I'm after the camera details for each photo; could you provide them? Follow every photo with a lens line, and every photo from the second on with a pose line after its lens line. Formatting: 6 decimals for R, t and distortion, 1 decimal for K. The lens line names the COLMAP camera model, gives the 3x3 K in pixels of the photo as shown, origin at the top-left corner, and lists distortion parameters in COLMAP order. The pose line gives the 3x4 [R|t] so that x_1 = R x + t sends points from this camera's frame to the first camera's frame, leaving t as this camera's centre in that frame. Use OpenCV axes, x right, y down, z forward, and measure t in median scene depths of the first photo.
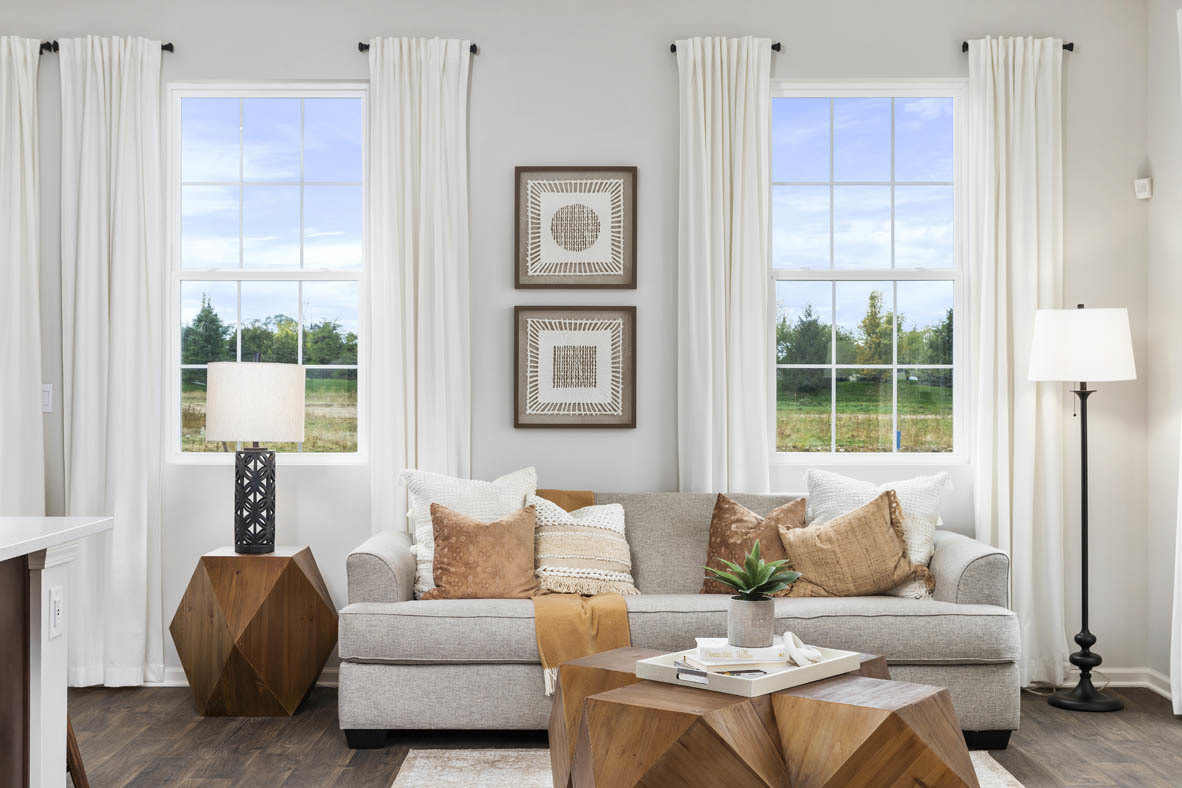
lens RADIAL K [[1507.4, 0, 586.3], [0, 1507.4, 358.1], [0, 0, 1]] dist [0.019591, 0.000000]
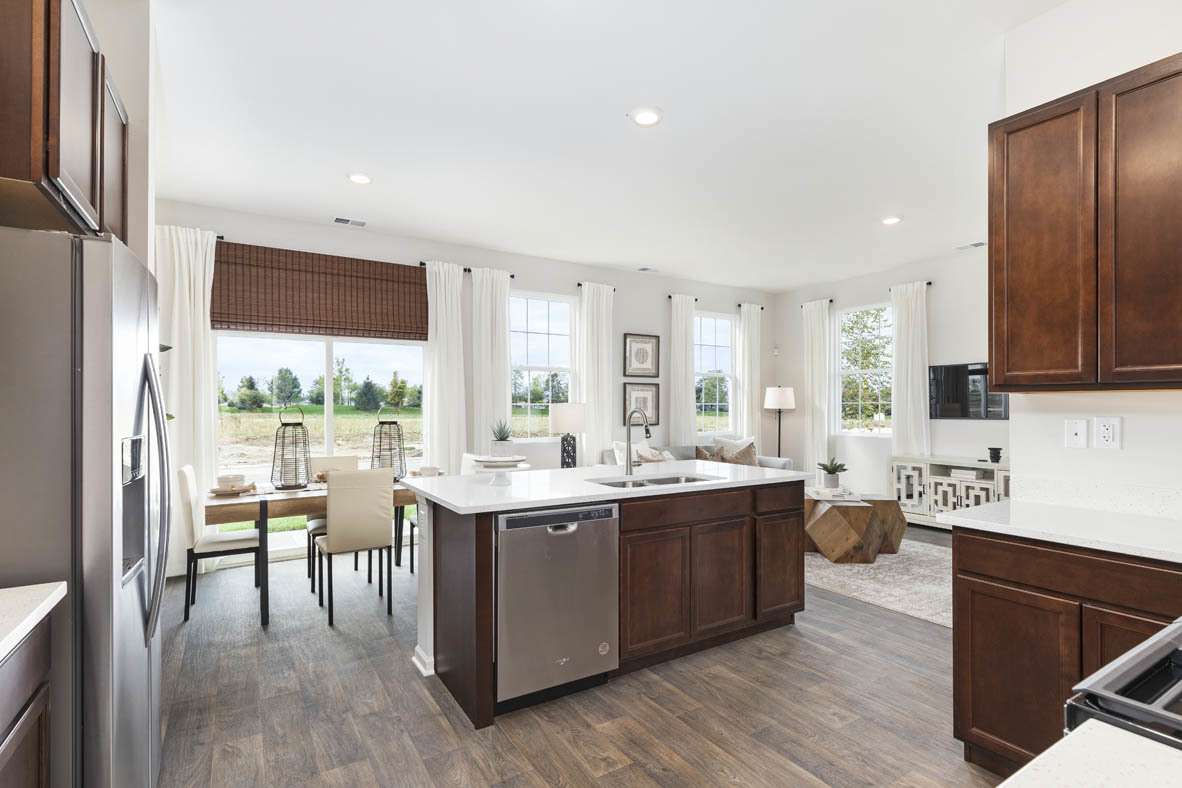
lens RADIAL K [[574.2, 0, 591.6], [0, 574.2, 399.6], [0, 0, 1]] dist [0.000522, 0.000002]
pose [[0.844244, 0.004242, 0.535942, -0.722177], [-0.006557, 0.999976, 0.002415, -0.005272], [-0.535919, -0.005553, 0.844251, 0.137103]]
